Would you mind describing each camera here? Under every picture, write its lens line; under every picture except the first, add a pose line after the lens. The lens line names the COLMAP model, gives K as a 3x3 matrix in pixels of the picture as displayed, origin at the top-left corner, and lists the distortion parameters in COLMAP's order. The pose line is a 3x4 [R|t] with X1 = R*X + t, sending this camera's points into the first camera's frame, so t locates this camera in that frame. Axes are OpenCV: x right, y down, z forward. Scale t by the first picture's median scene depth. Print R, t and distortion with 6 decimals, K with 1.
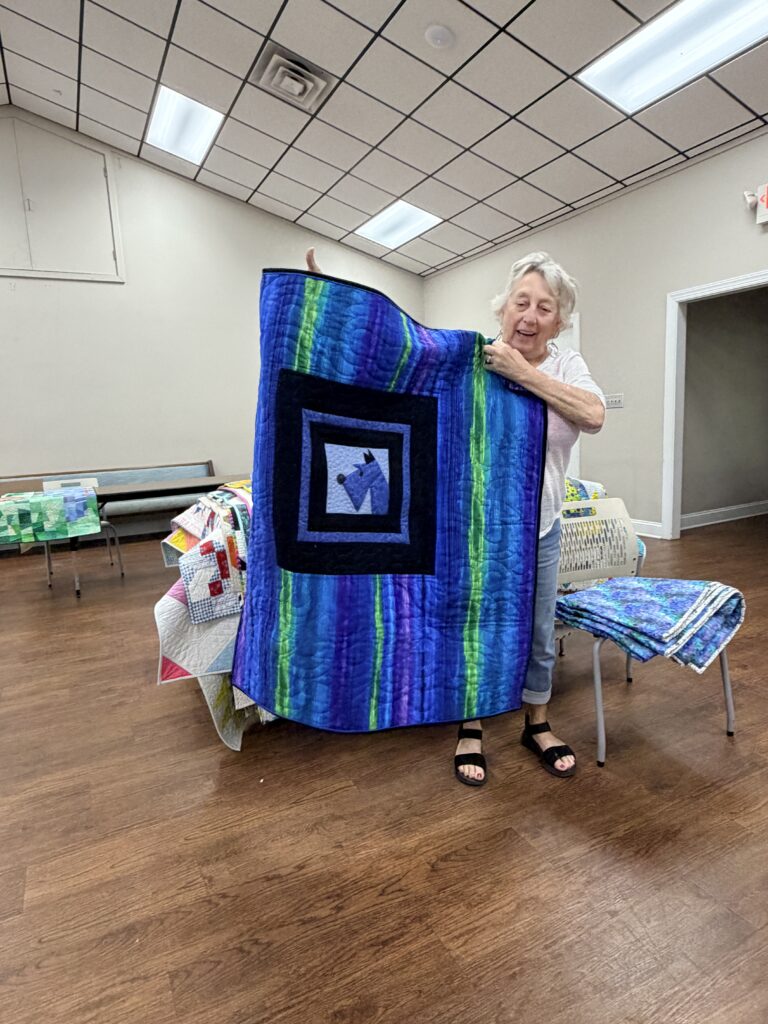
lens RADIAL K [[607.4, 0, 377.0], [0, 607.4, 511.4], [0, 0, 1]] dist [0.008076, -0.005767]
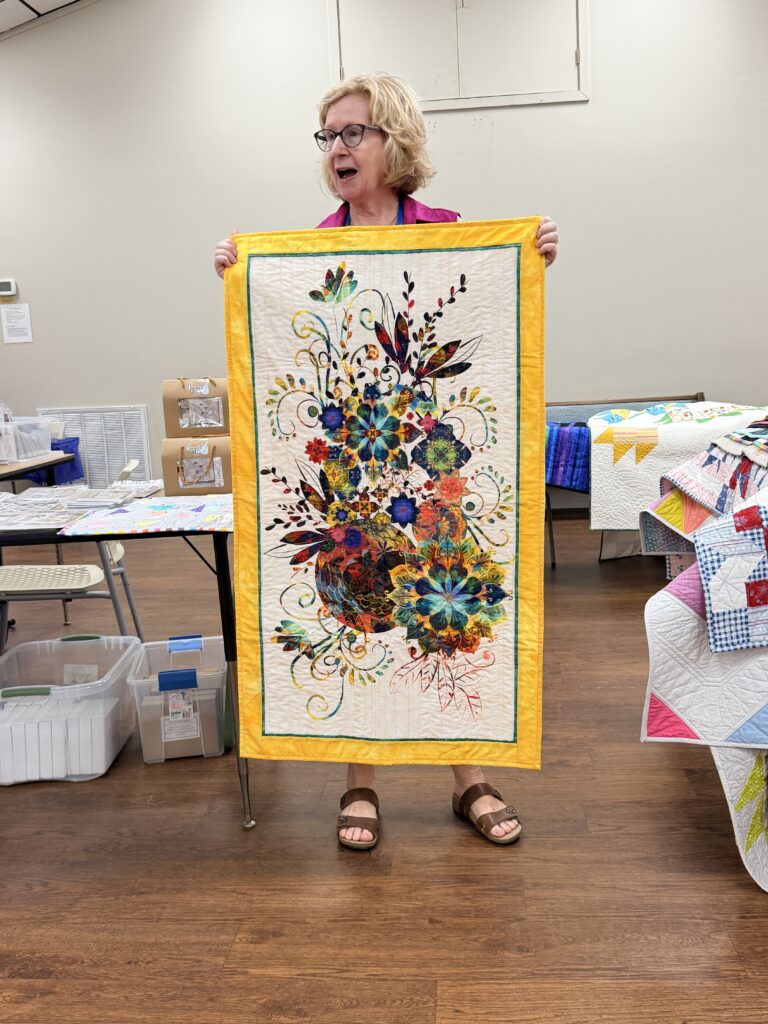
lens RADIAL K [[1006.1, 0, 382.6], [0, 1006.1, 507.0], [0, 0, 1]] dist [0.019135, 0.000000]
pose [[0.851494, 0.081413, -0.518005, -0.083657], [-0.071262, 0.996675, 0.039503, 0.034916], [0.519499, 0.003277, 0.854465, 0.041694]]
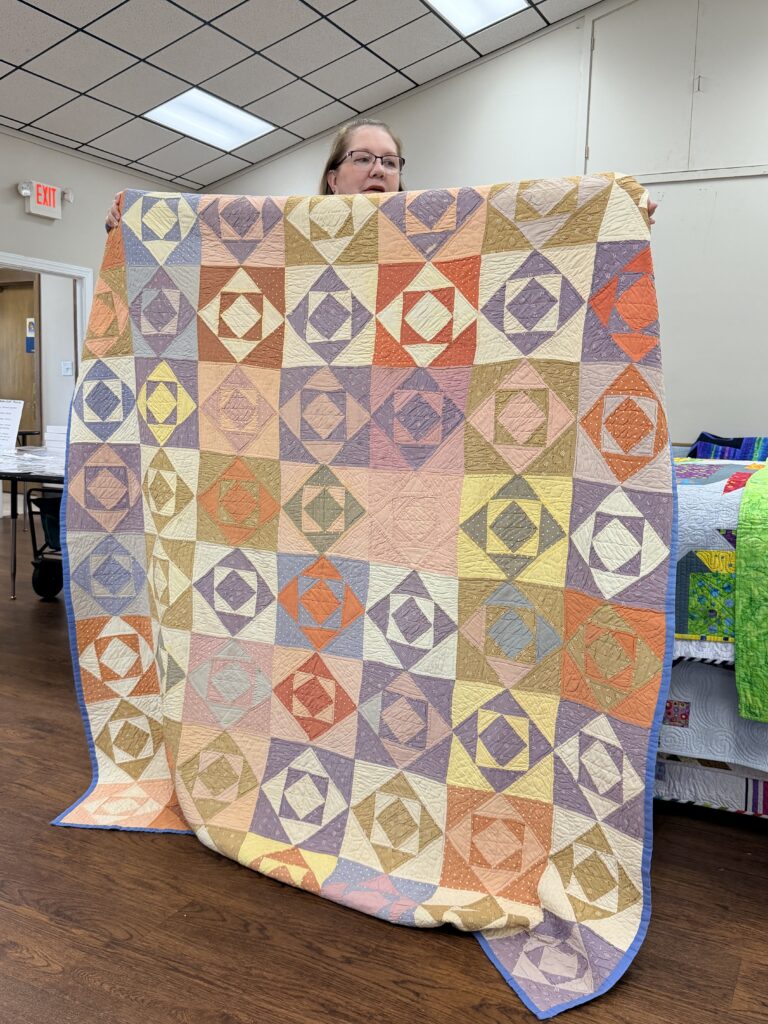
lens RADIAL K [[922.1, 0, 382.9], [0, 922.1, 510.6], [0, 0, 1]] dist [0.003247, -0.010751]
pose [[0.585109, 0.164740, -0.794045, 0.544165], [-0.174278, 0.981815, 0.075276, -0.016367], [0.792007, 0.094340, 0.603180, 0.166969]]
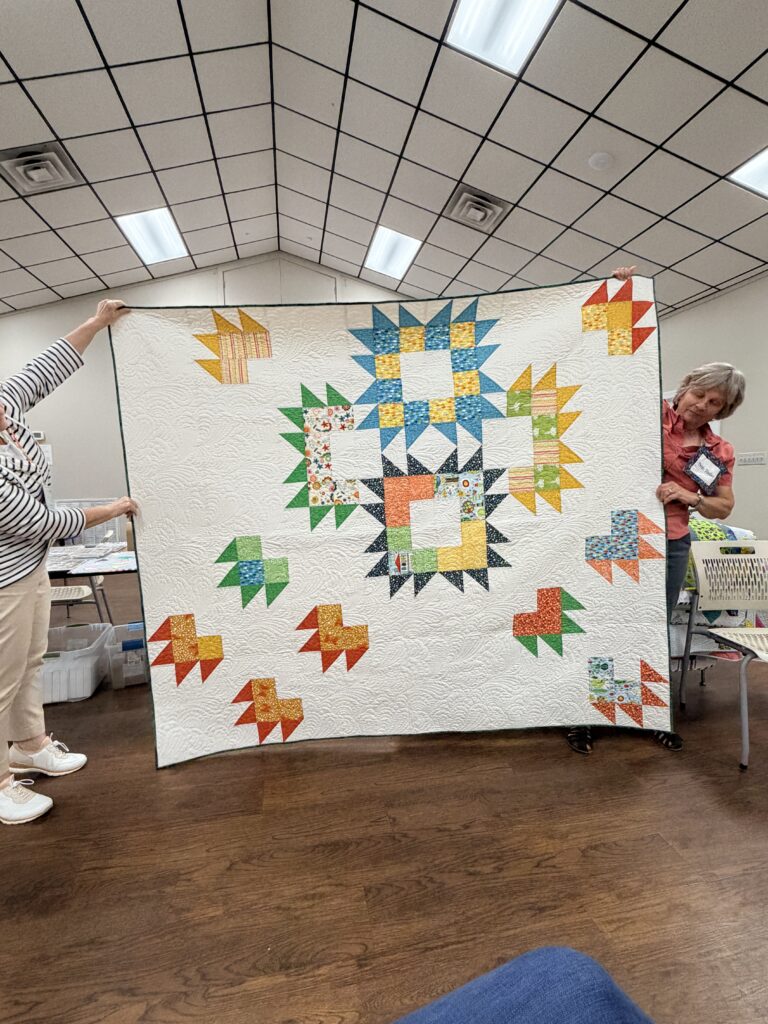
lens RADIAL K [[481.0, 0, 381.3], [0, 481.0, 512.2], [0, 0, 1]] dist [-0.000360, 0.000500]
pose [[0.960210, 0.050771, -0.274627, -0.040719], [-0.067515, 0.996370, -0.051856, 0.014069], [0.270997, 0.068334, 0.960152, -0.008602]]
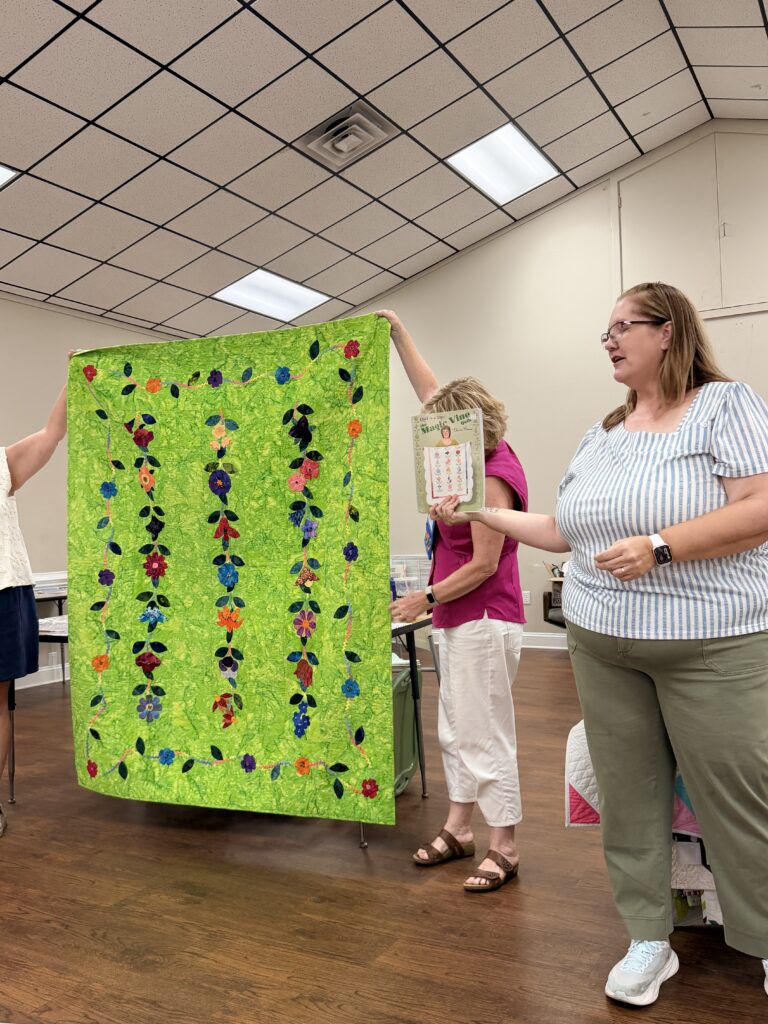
lens RADIAL K [[894.1, 0, 380.3], [0, 894.1, 515.7], [0, 0, 1]] dist [0.063112, -0.098051]
pose [[0.558085, 0.015579, -0.829637, 0.492109], [-0.113283, 0.991893, -0.057578, -0.023915], [0.822014, 0.126117, 0.555326, 0.031101]]
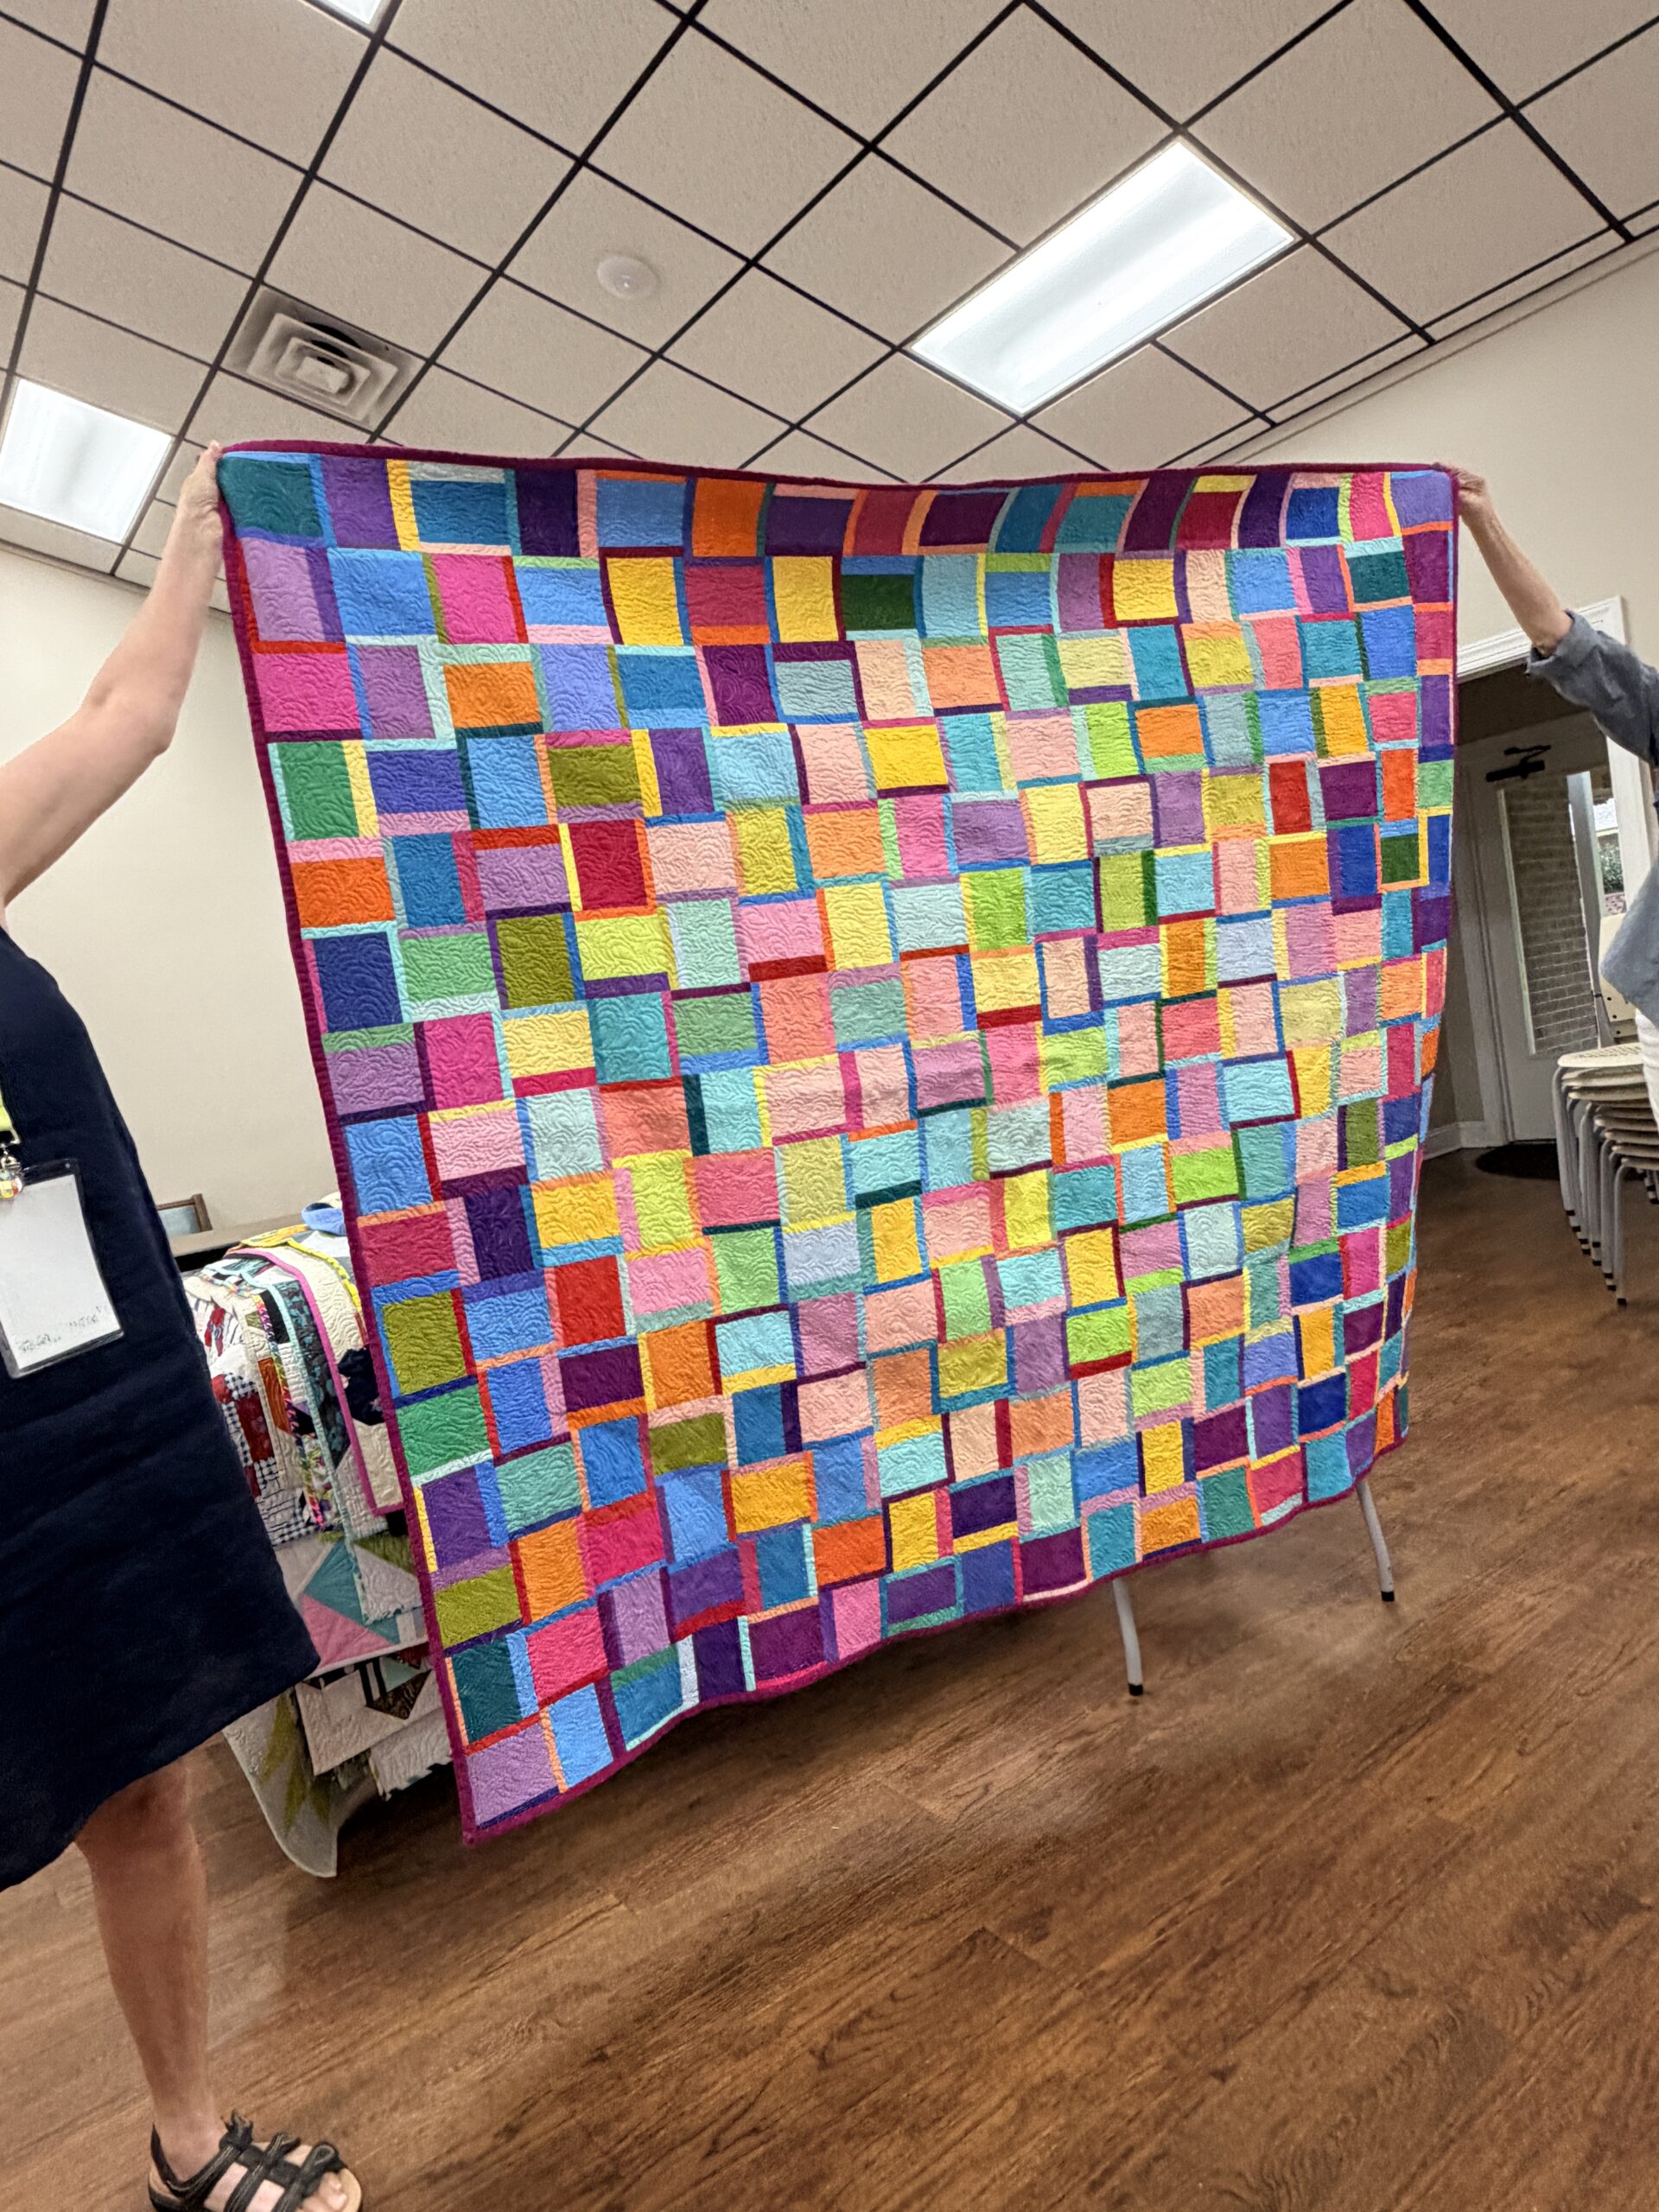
lens RADIAL K [[1356.5, 0, 815.5], [0, 1356.5, 1096.9], [0, 0, 1]] dist [0.003299, -0.001934]
pose [[0.980419, -0.106971, 0.165338, 0.000279], [0.125320, 0.986562, -0.104835, 0.007210], [-0.151902, 0.123503, 0.980649, -0.021960]]
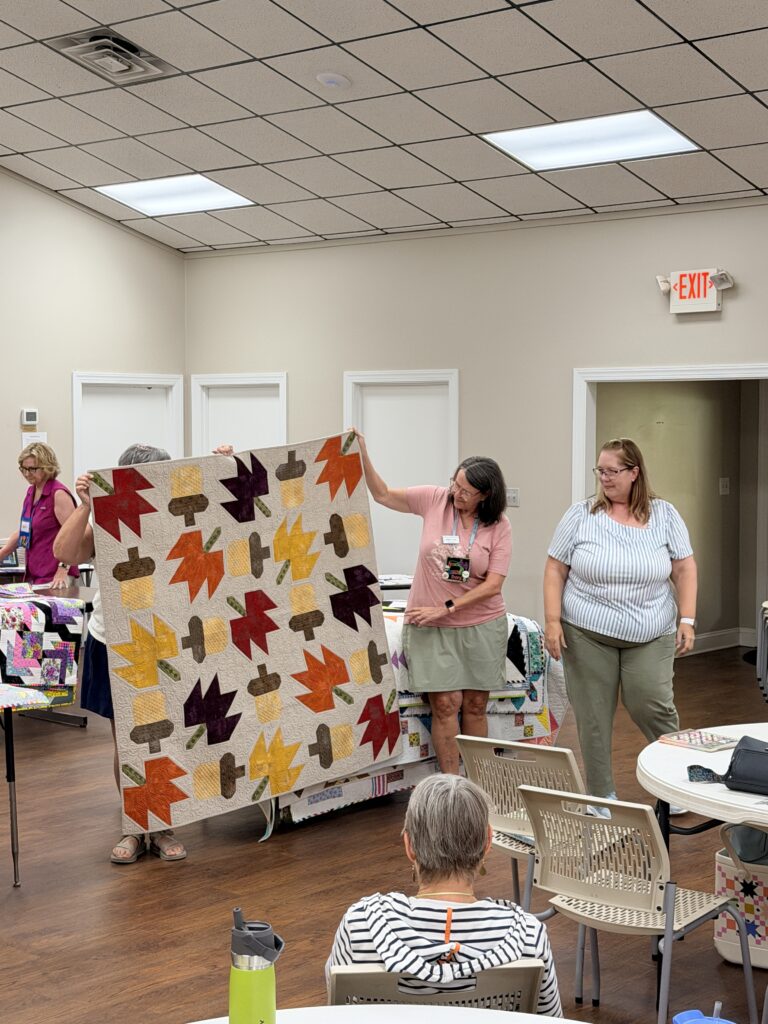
lens RADIAL K [[1633.5, 0, 384.0], [0, 1633.5, 515.6], [0, 0, 1]] dist [0.089384, 0.000000]
pose [[0.937455, 0.025980, 0.347136, -1.161572], [0.007607, 0.995444, -0.095043, 0.066962], [-0.348023, 0.091739, 0.932986, -2.086983]]
